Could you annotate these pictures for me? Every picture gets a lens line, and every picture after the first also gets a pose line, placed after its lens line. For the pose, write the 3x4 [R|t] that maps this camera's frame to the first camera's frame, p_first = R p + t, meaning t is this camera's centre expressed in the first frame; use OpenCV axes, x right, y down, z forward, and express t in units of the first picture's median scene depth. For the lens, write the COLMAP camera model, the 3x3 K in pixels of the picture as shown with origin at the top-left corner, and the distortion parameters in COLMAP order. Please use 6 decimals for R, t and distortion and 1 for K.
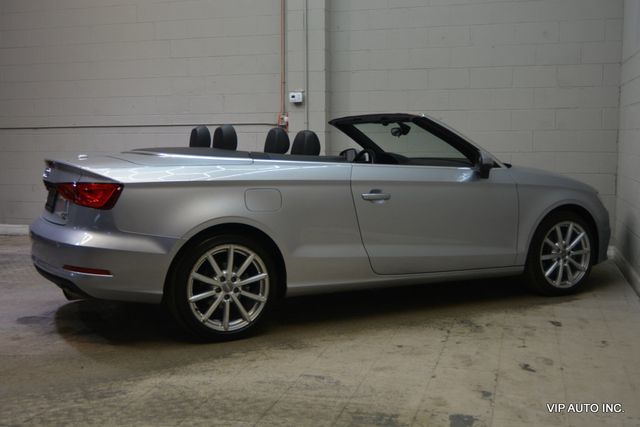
lens RADIAL K [[726.4, 0, 320.0], [0, 726.4, 213.5], [0, 0, 1]] dist [-0.000115, 0.004776]
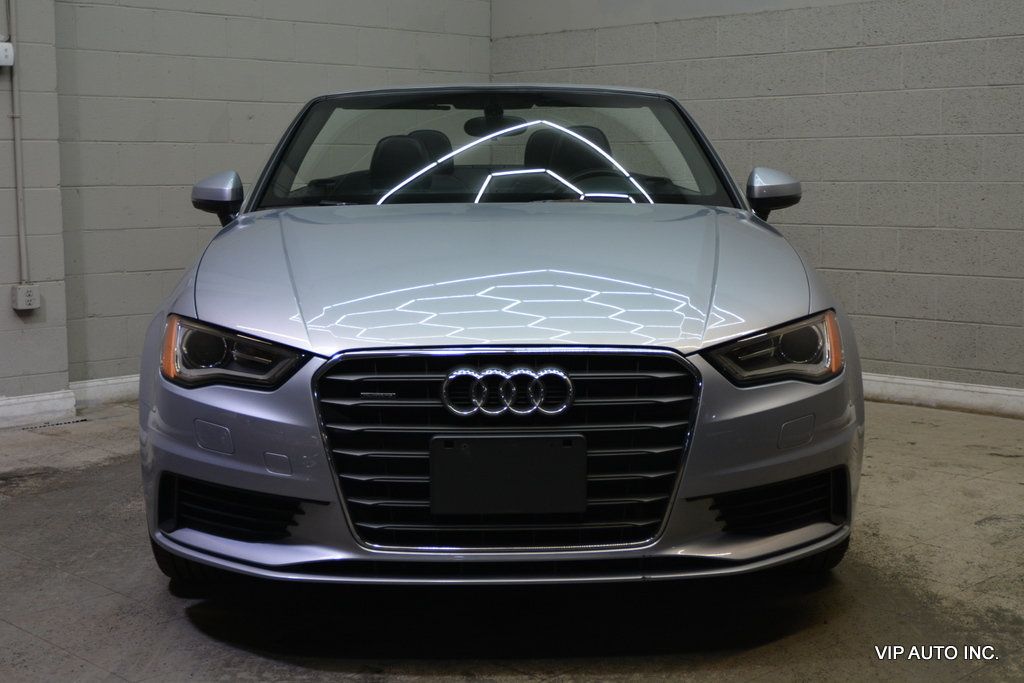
lens RADIAL K [[1431.0, 0, 512.0], [0, 1431.0, 341.5], [0, 0, 1]] dist [-0.002939, 0.010960]
pose [[0.480009, -0.102914, 0.871206, -1.131201], [0.097302, 0.993213, 0.063716, -0.041284], [-0.871850, 0.054186, 0.486765, 0.672611]]
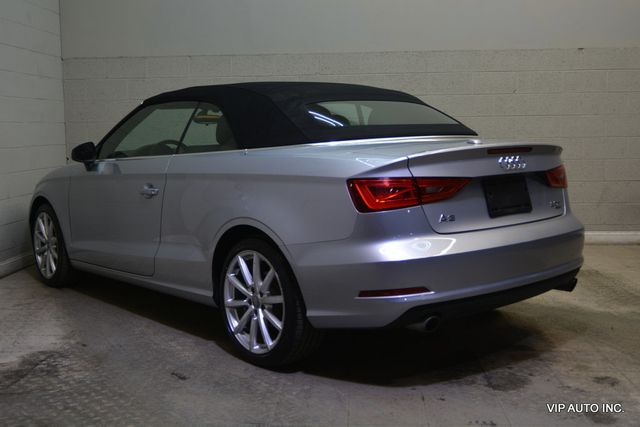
lens RADIAL K [[750.7, 0, 320.0], [0, 750.7, 213.5], [0, 0, 1]] dist [-0.000640, -0.006175]
pose [[-0.238763, -0.101793, 0.965728, -1.211566], [0.120051, 0.983768, 0.133376, -0.148209], [-0.963629, 0.147782, -0.222667, 1.540053]]
